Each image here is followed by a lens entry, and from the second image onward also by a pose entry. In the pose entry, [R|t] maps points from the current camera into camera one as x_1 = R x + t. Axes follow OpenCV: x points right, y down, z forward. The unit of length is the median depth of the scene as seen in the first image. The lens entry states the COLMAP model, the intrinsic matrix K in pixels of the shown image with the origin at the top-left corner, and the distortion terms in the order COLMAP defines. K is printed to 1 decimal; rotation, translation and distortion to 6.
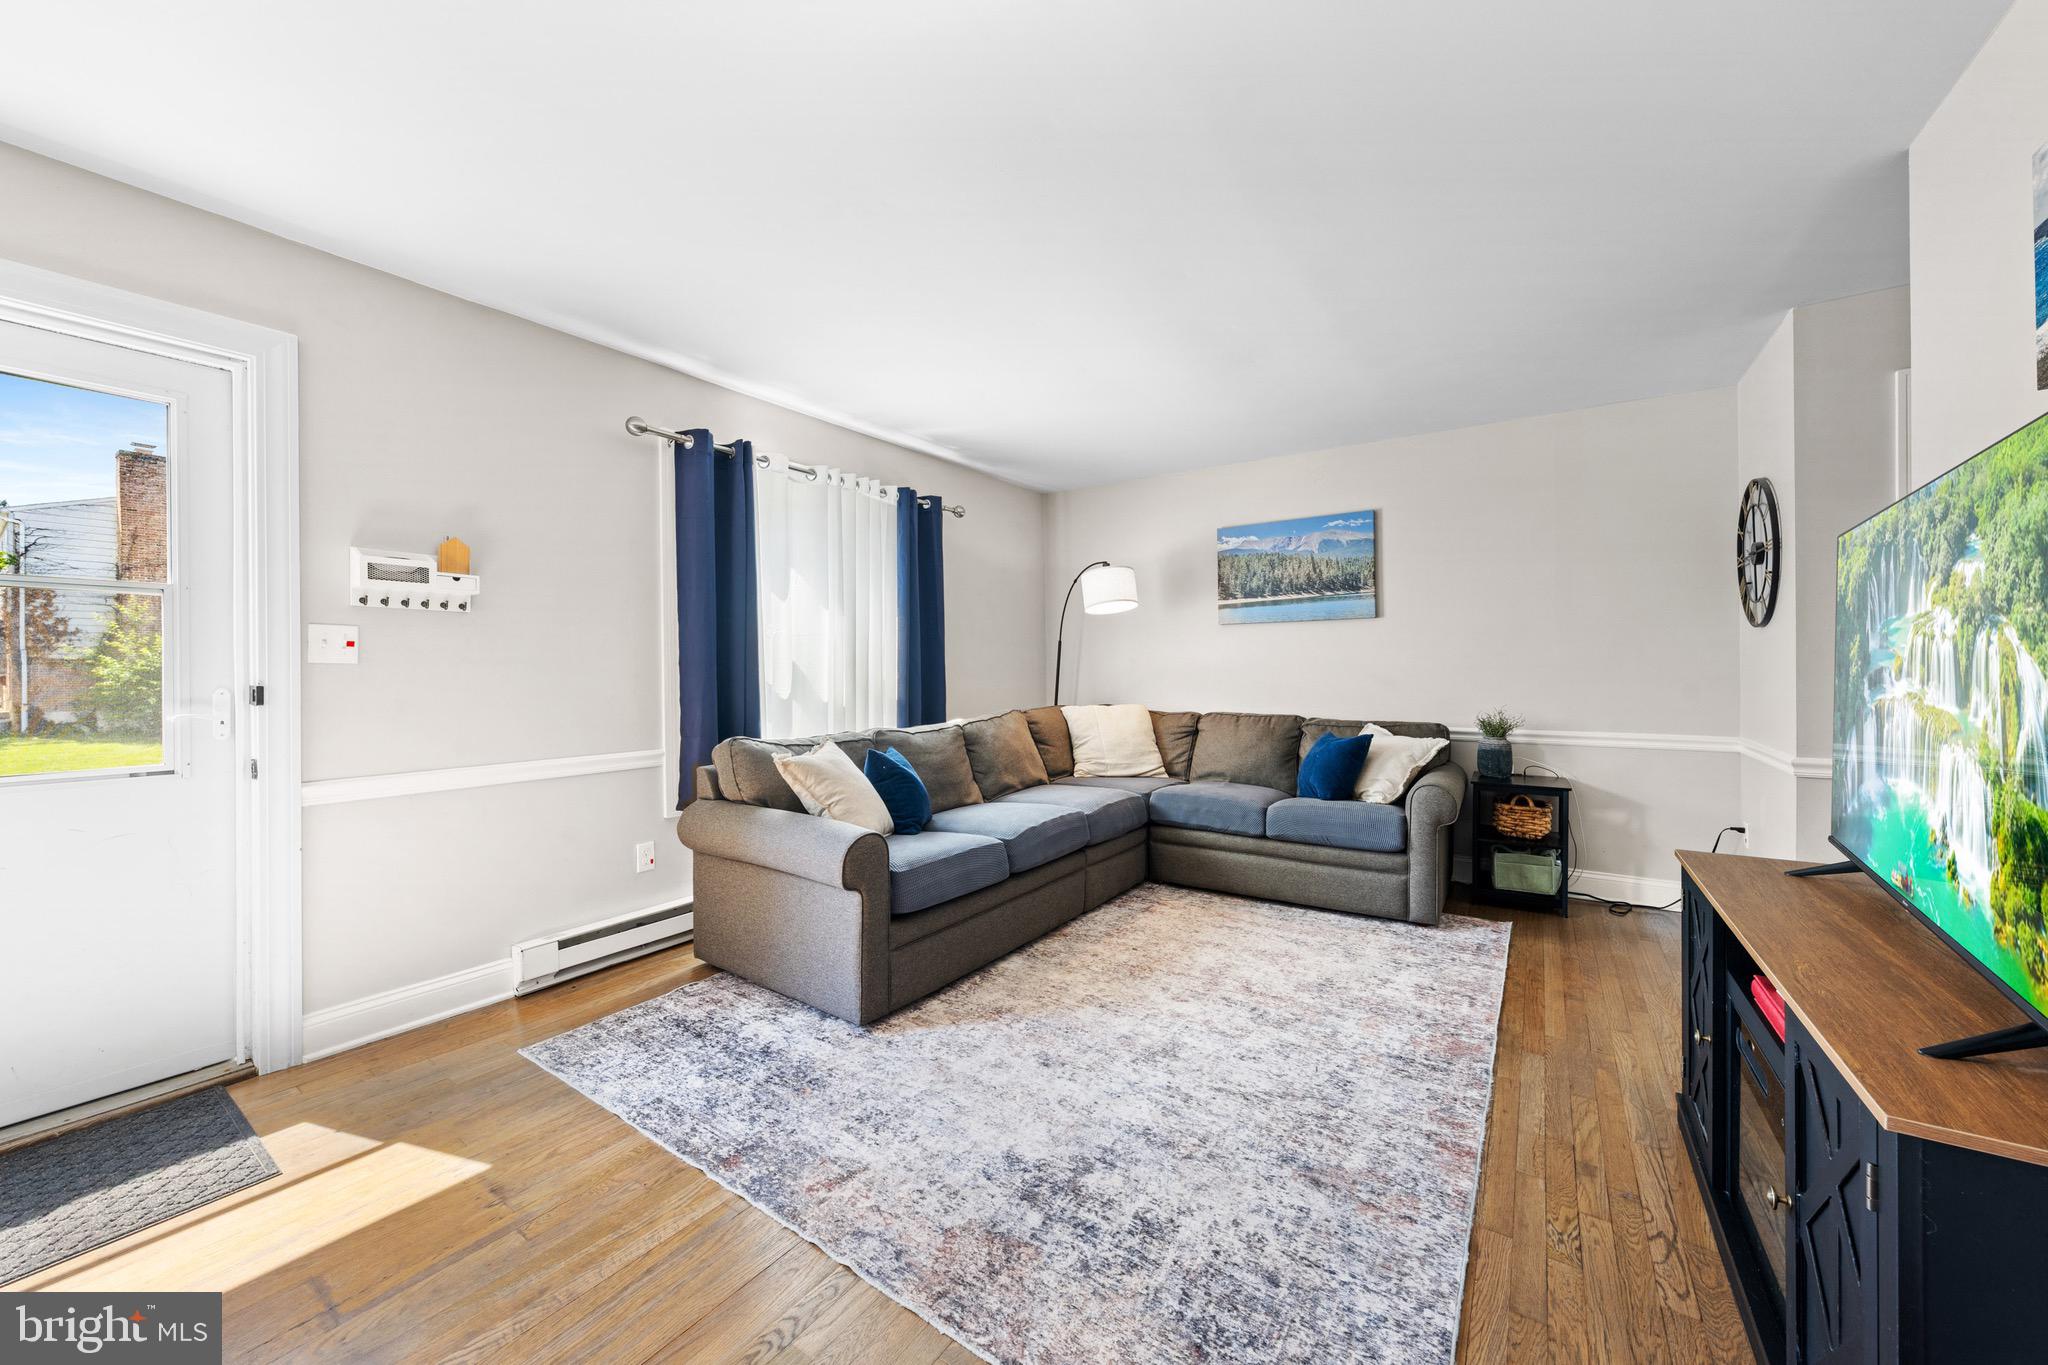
lens RADIAL K [[749.0, 0, 1022.3], [0, 749.0, 670.1], [0, 0, 1]] dist [0.000623, -0.000063]
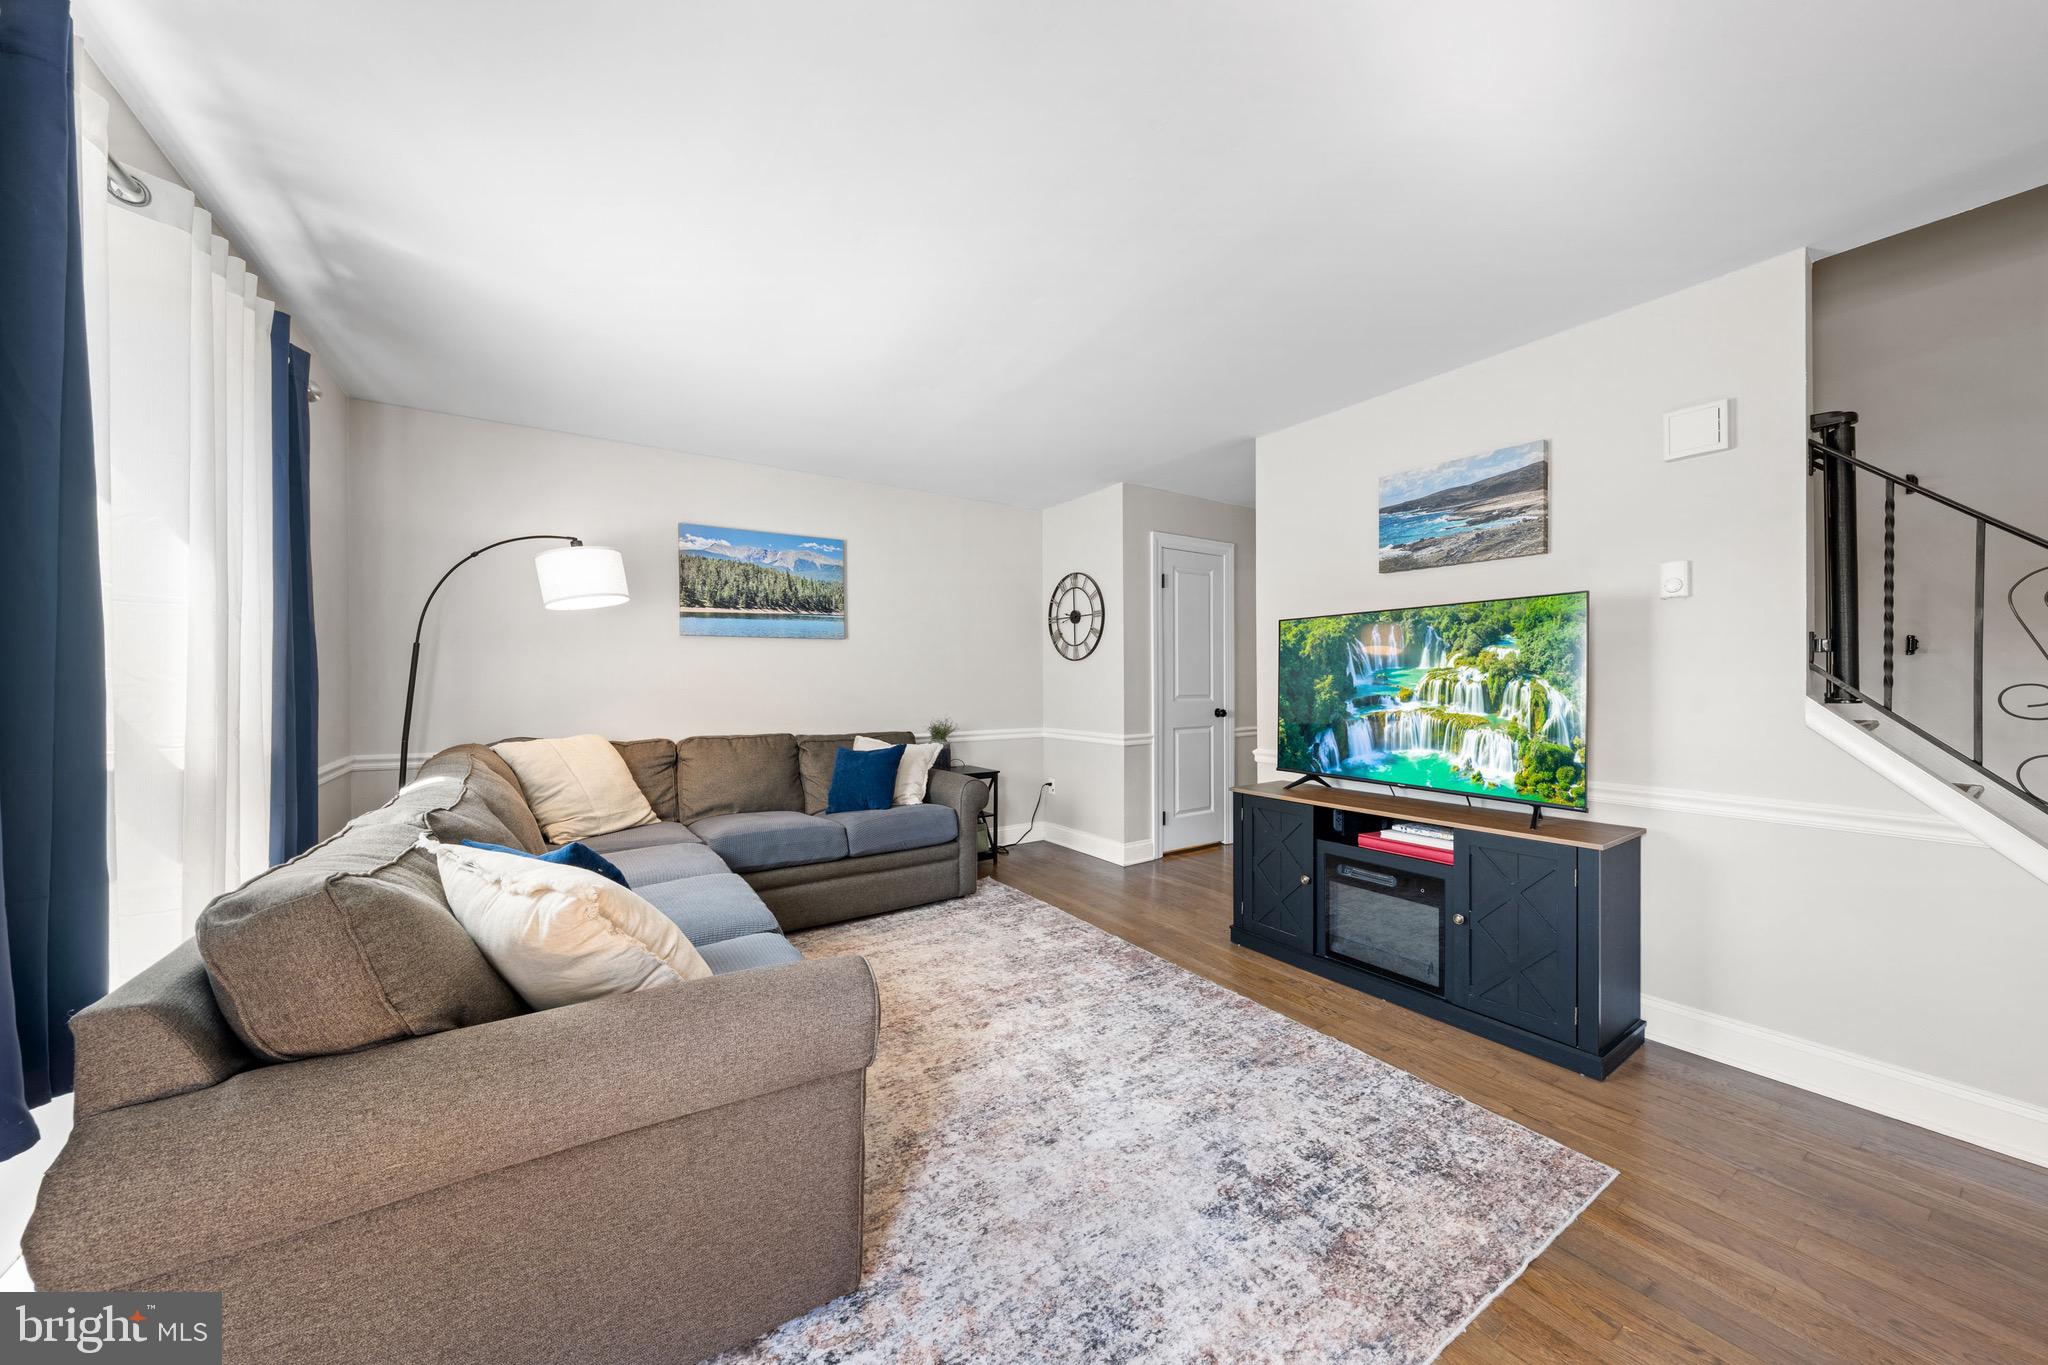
lens RADIAL K [[706.8, 0, 1024.0], [0, 706.8, 682.5], [0, 0, 1]] dist [0.000502, -0.000014]
pose [[0.369602, 0.001380, 0.929189, -0.575797], [0.001378, 0.999997, -0.002034, -0.006393], [-0.929189, 0.002032, 0.369599, 0.555437]]
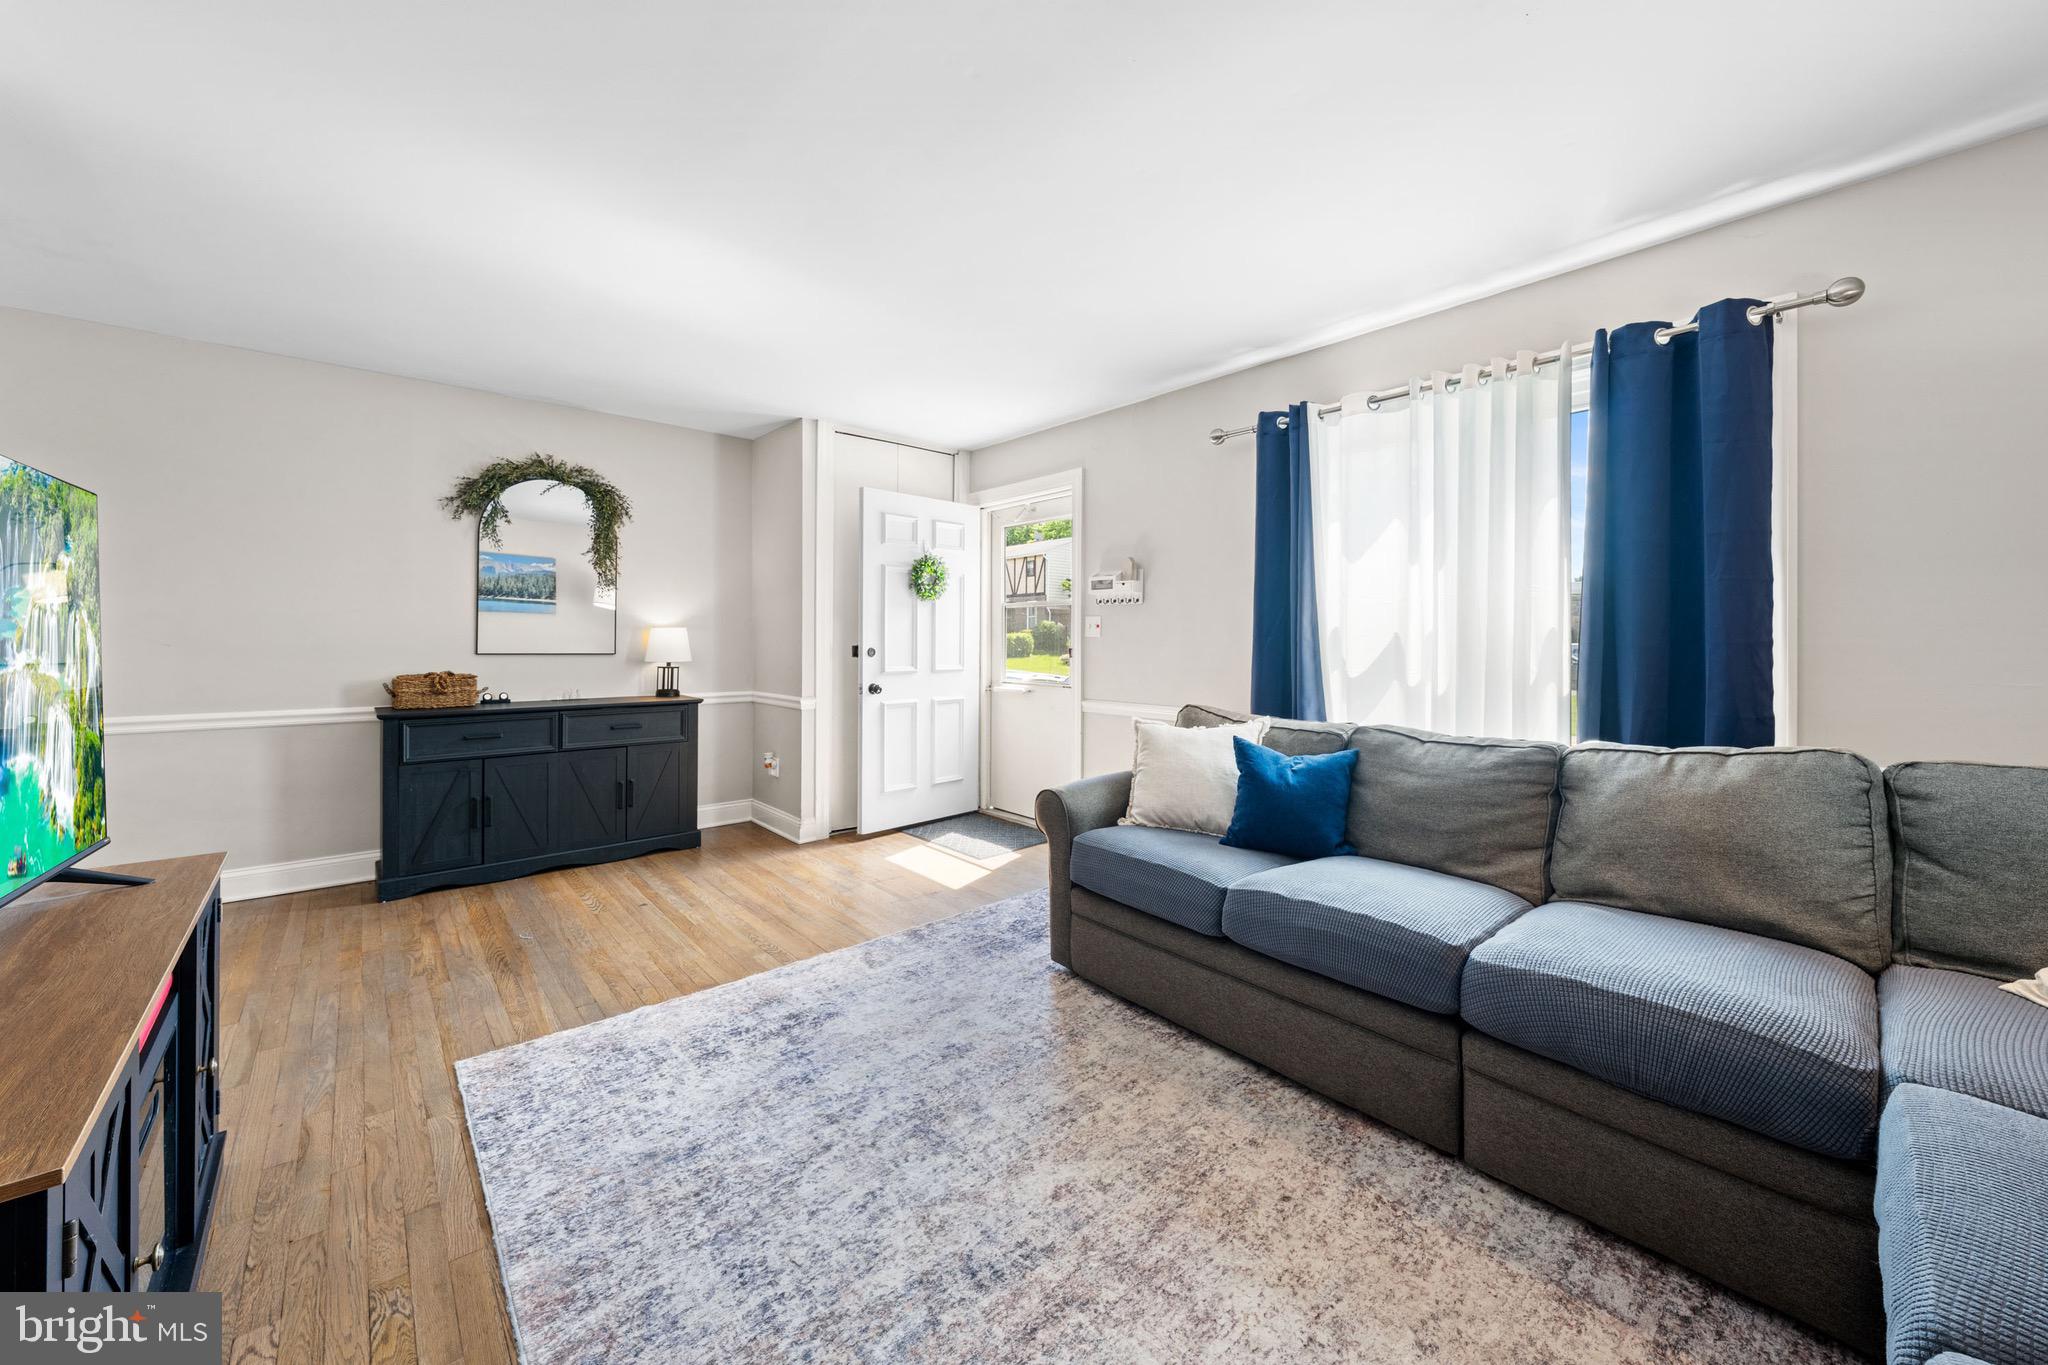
lens RADIAL K [[752.7, 0, 1023.5], [0, 752.7, 637.4], [0, 0, 1]] dist [0.007916, 0.000002]
pose [[-0.236376, 0.004021, -0.971653, 0.746398], [-0.001480, 0.999989, 0.004499, -0.013254], [0.971661, 0.002502, -0.236367, 1.020480]]
